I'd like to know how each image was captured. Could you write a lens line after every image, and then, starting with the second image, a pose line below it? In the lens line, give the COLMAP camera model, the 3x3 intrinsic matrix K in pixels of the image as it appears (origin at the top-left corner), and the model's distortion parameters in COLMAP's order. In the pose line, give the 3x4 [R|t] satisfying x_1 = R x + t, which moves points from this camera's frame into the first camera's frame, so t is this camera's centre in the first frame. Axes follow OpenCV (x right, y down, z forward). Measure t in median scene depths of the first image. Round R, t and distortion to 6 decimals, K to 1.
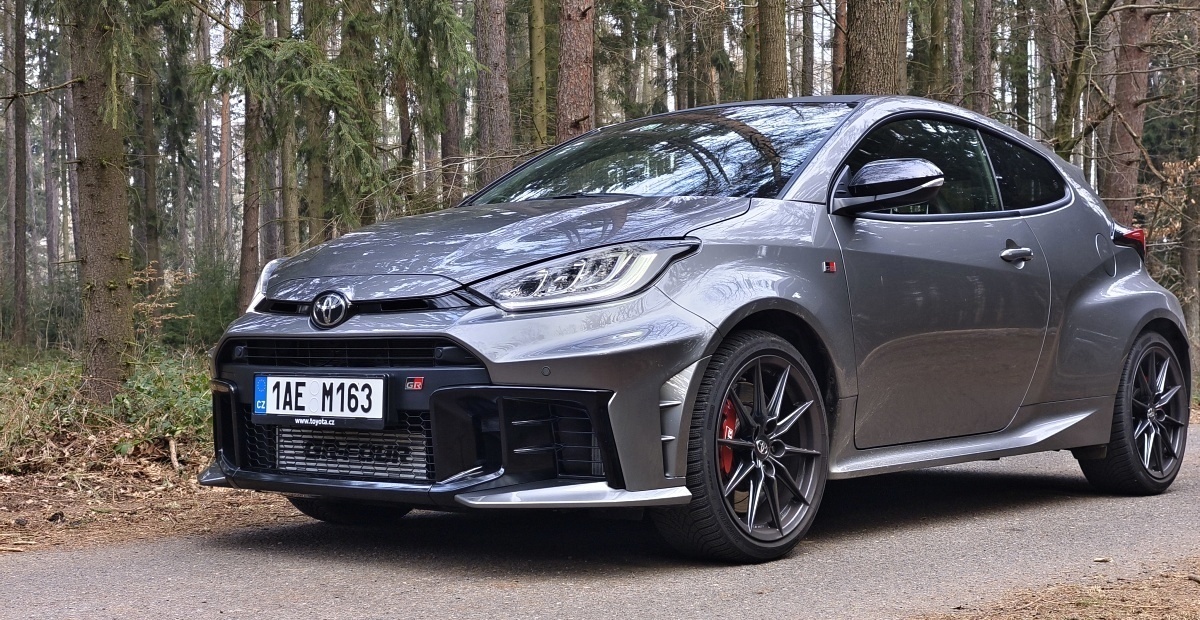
lens RADIAL K [[1710.8, 0, 600.1], [0, 1710.8, 310.6], [0, 0, 1]] dist [-0.007595, 0.000000]
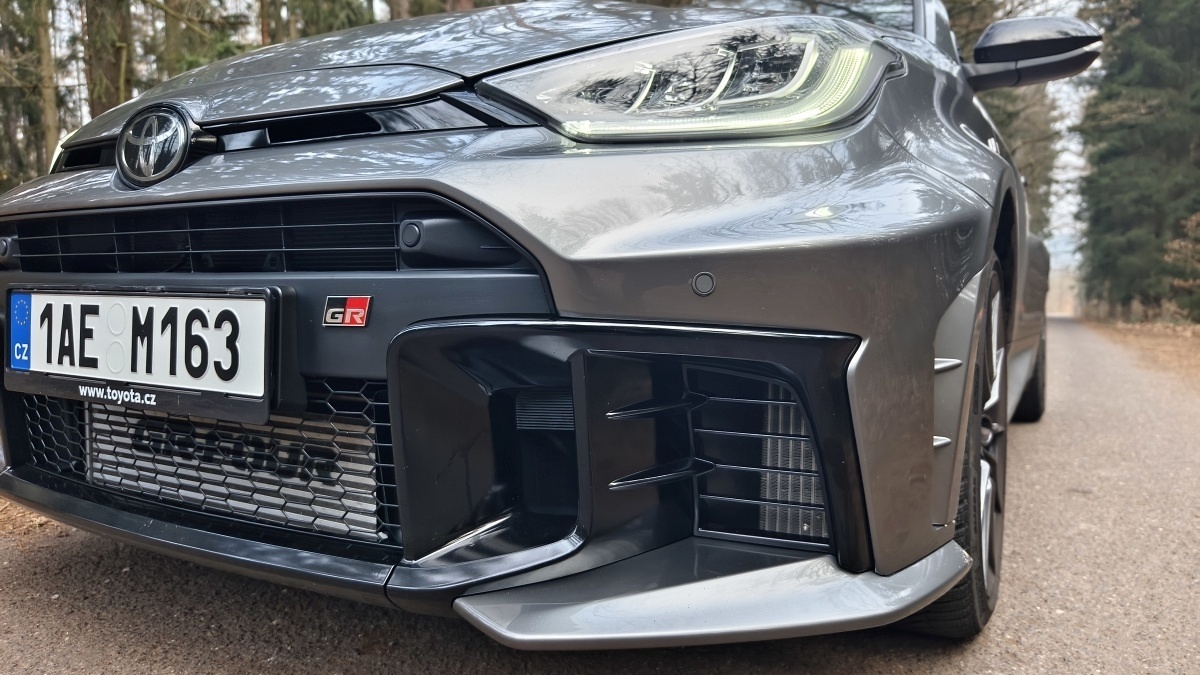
lens RADIAL K [[809.7, 0, 597.3], [0, 809.7, 342.7], [0, 0, 1]] dist [-0.005336, -0.005537]
pose [[0.983760, 0.005873, 0.179394, -0.082143], [-0.019405, 0.997086, 0.073771, 0.033781], [-0.178438, -0.076054, 0.981008, 0.778025]]
